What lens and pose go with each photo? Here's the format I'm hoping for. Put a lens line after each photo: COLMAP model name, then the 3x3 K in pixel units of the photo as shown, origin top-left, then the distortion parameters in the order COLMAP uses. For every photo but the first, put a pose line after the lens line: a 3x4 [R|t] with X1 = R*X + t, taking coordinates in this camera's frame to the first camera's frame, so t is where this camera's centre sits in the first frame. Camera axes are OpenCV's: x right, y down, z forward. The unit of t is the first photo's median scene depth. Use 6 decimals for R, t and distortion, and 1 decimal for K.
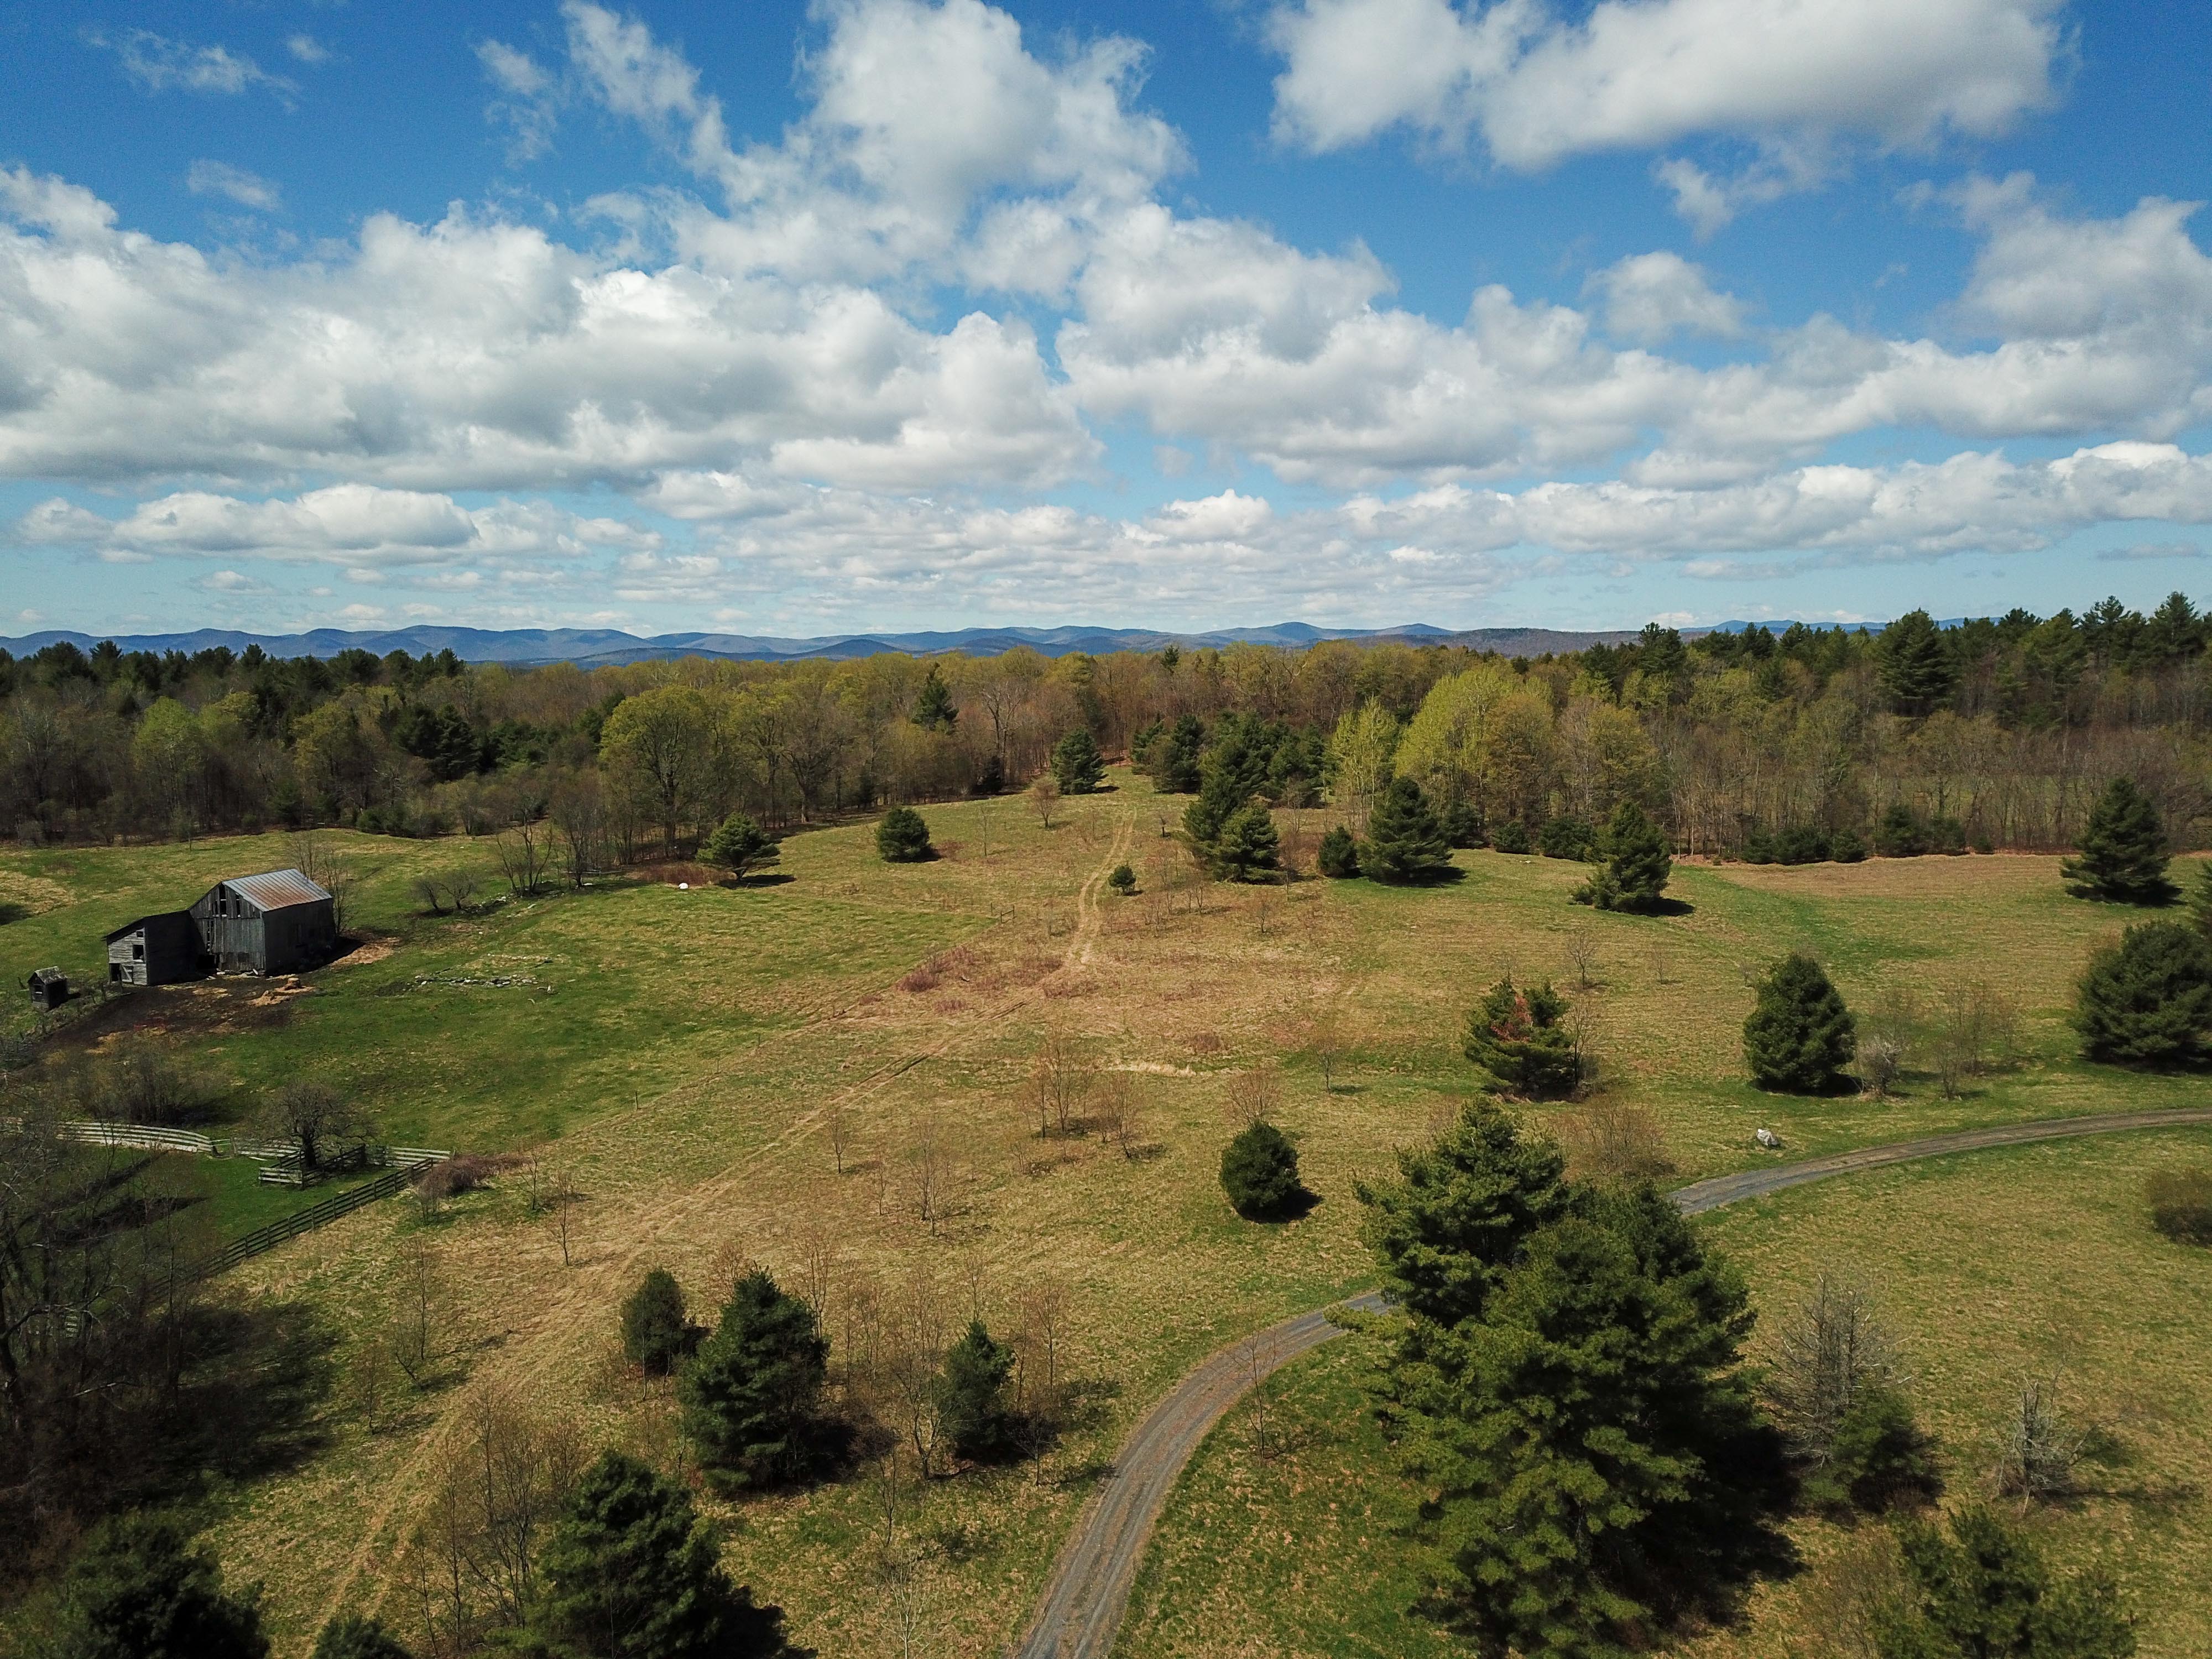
lens RADIAL K [[1613.3, 0, 1157.4], [0, 1613.3, 829.4], [0, 0, 1]] dist [0.067601, -0.135325]
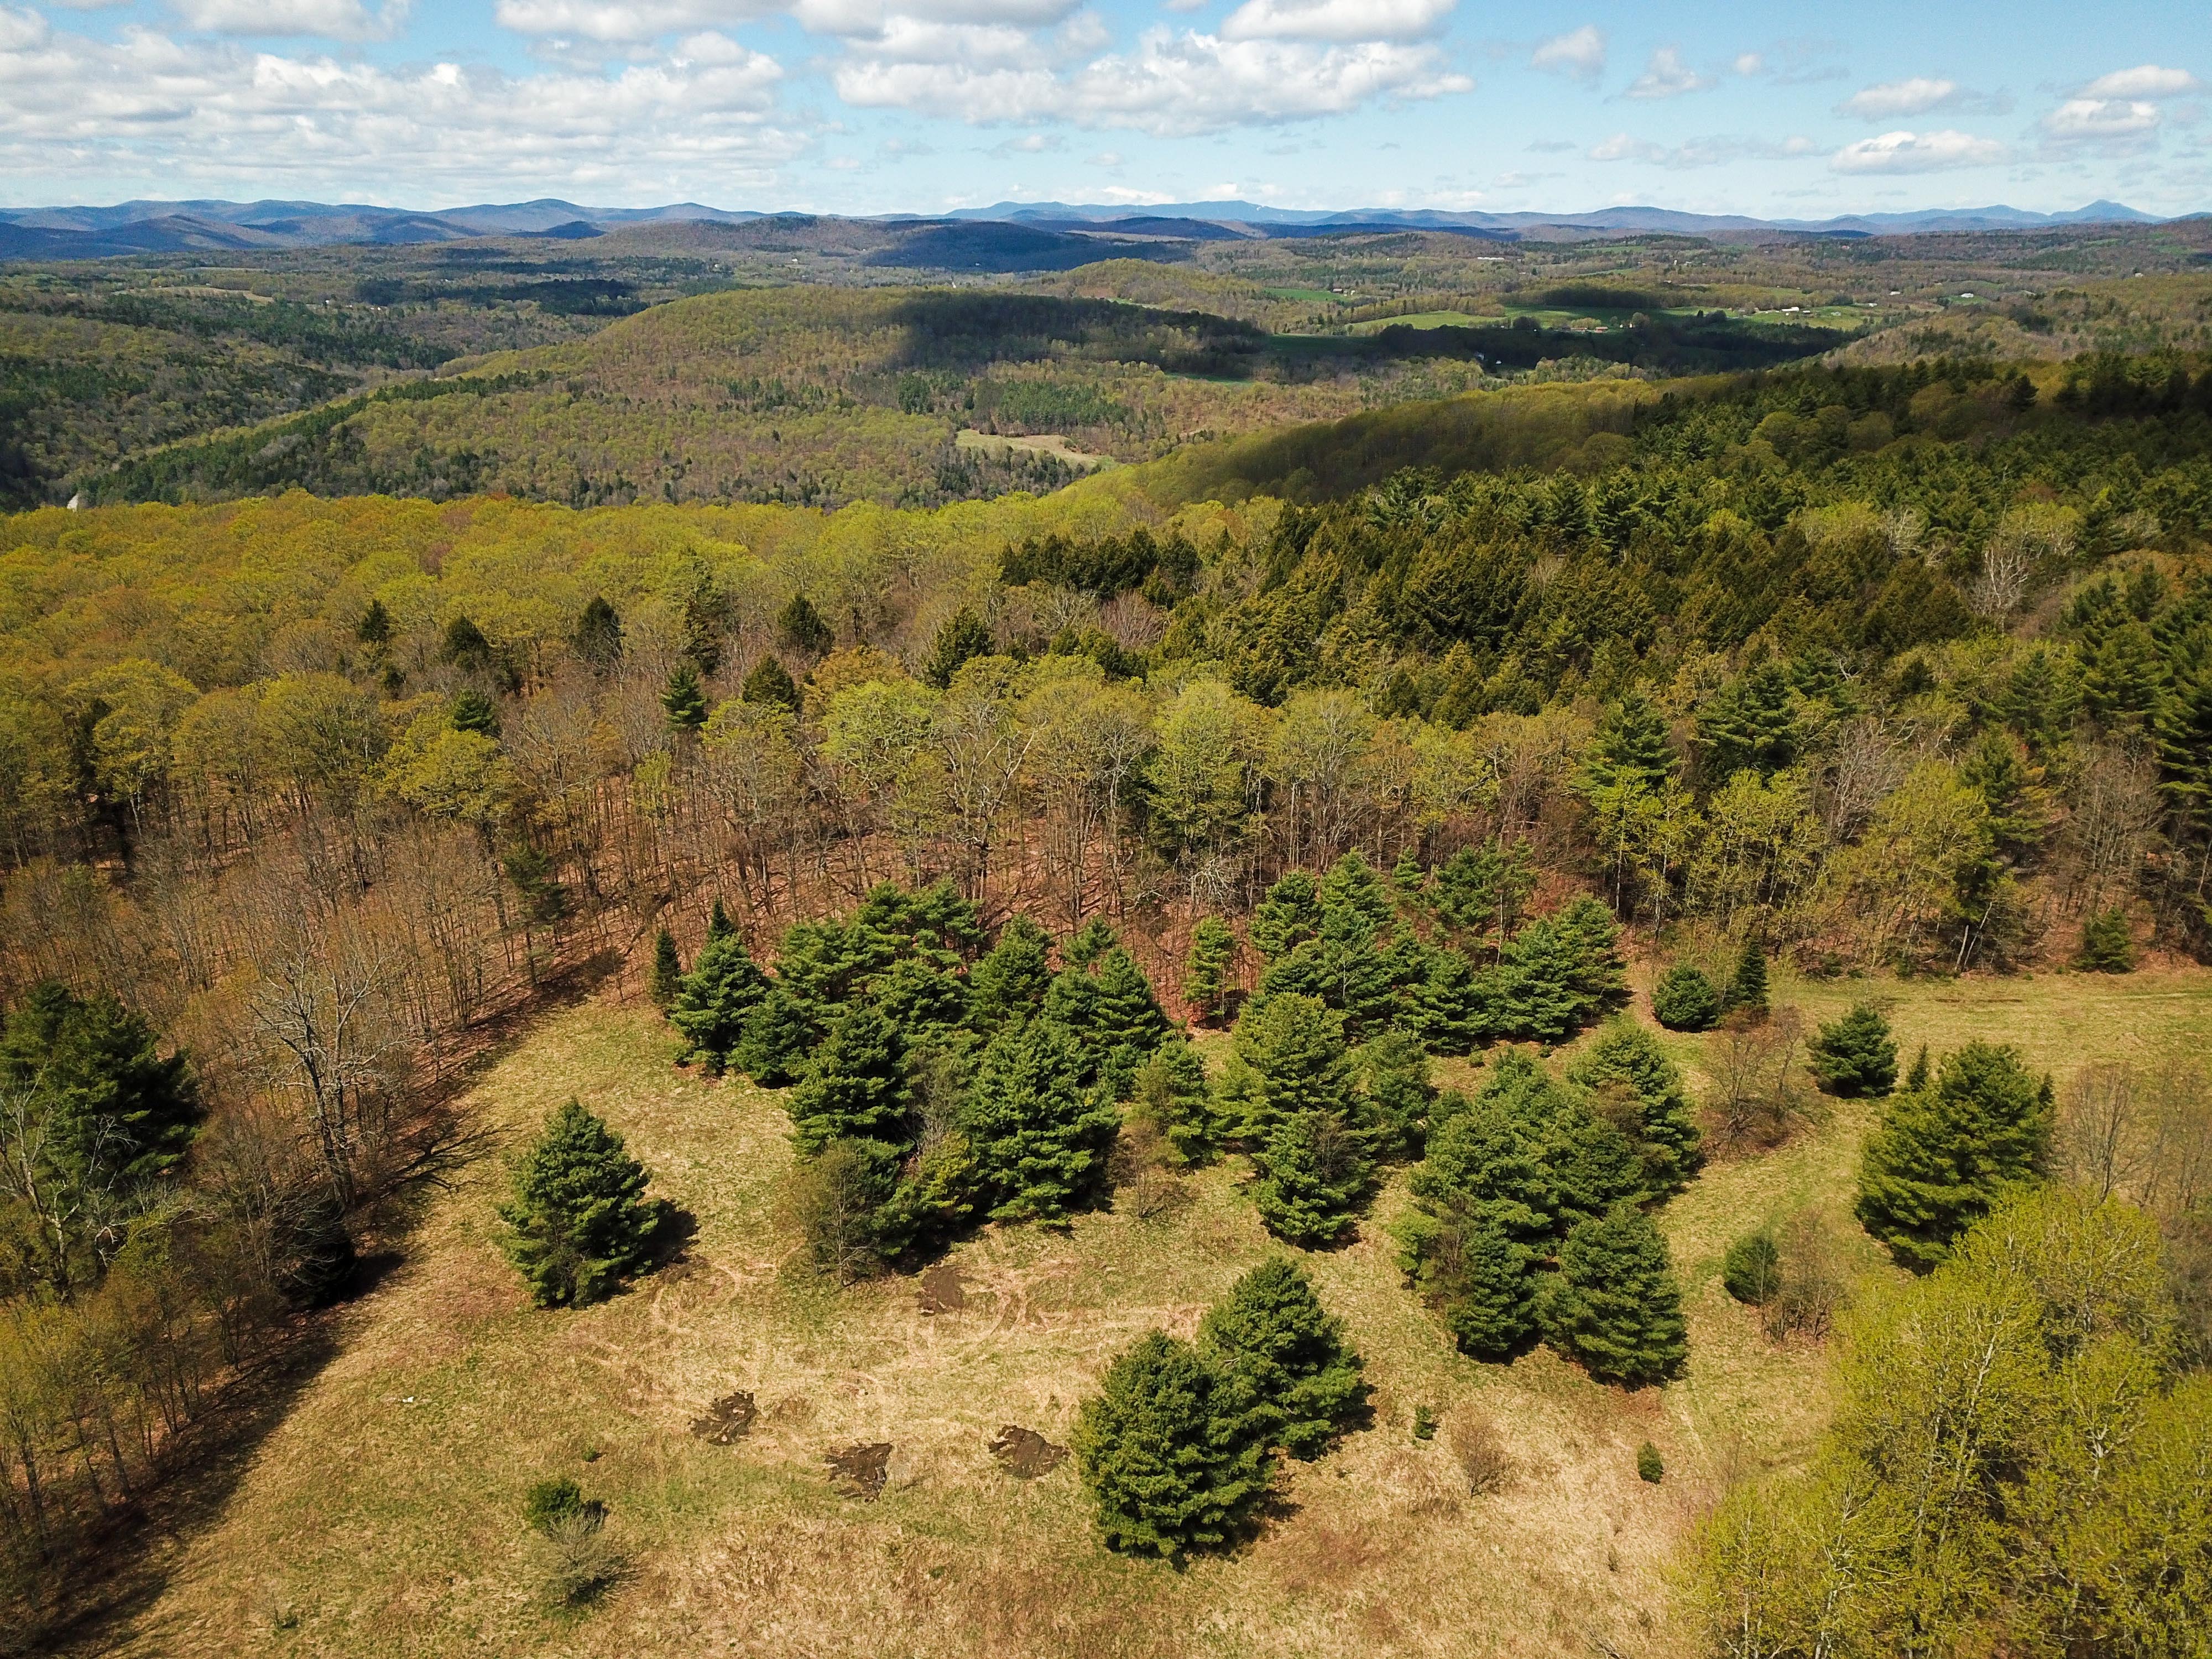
lens RADIAL K [[1622.5, 0, 1130.6], [0, 1622.5, 824.9], [0, 0, 1]] dist [0.008725, 0.004783]
pose [[0.920717, -0.122360, 0.370551, -0.061333], [0.034175, 0.971204, 0.235787, -0.210312], [-0.388732, -0.204429, 0.898385, 0.640645]]
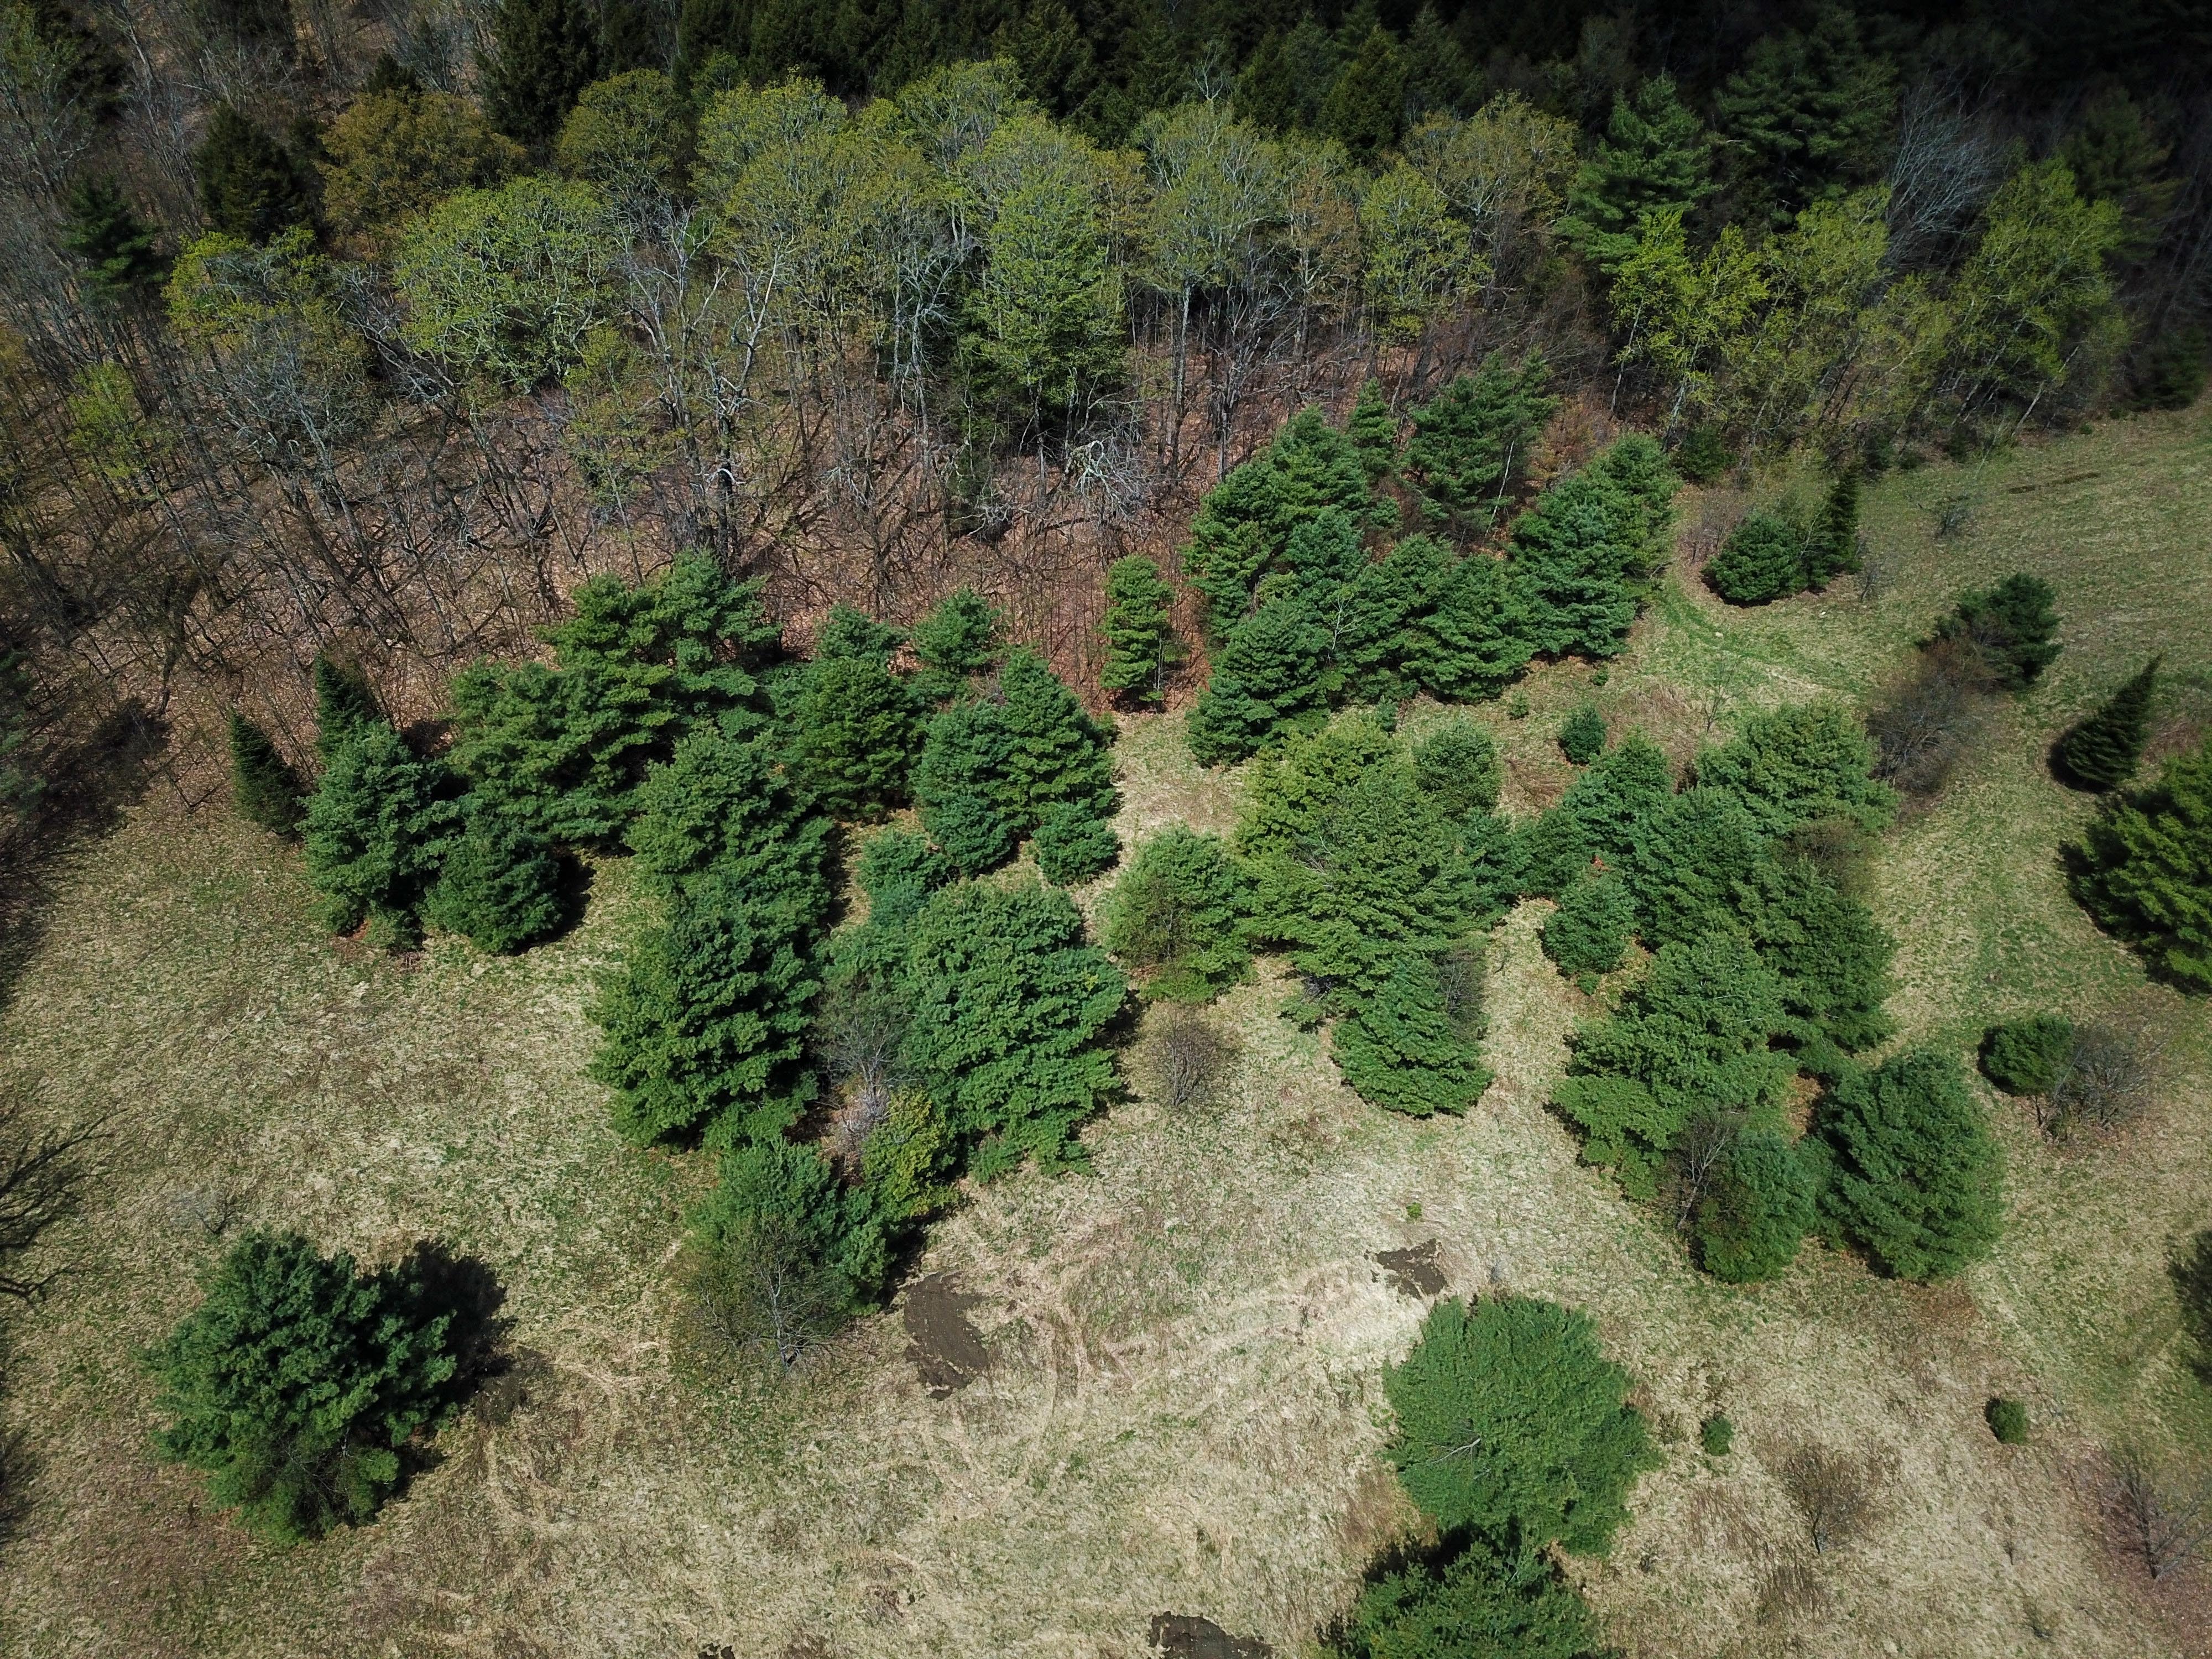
lens RADIAL K [[1622.5, 0, 1130.6], [0, 1622.5, 824.9], [0, 0, 1]] dist [0.008725, 0.004783]
pose [[0.769147, -0.441259, 0.462281, -0.033326], [0.047511, 0.760843, 0.647195, -0.233822], [-0.637304, -0.475824, 0.606164, 0.840719]]
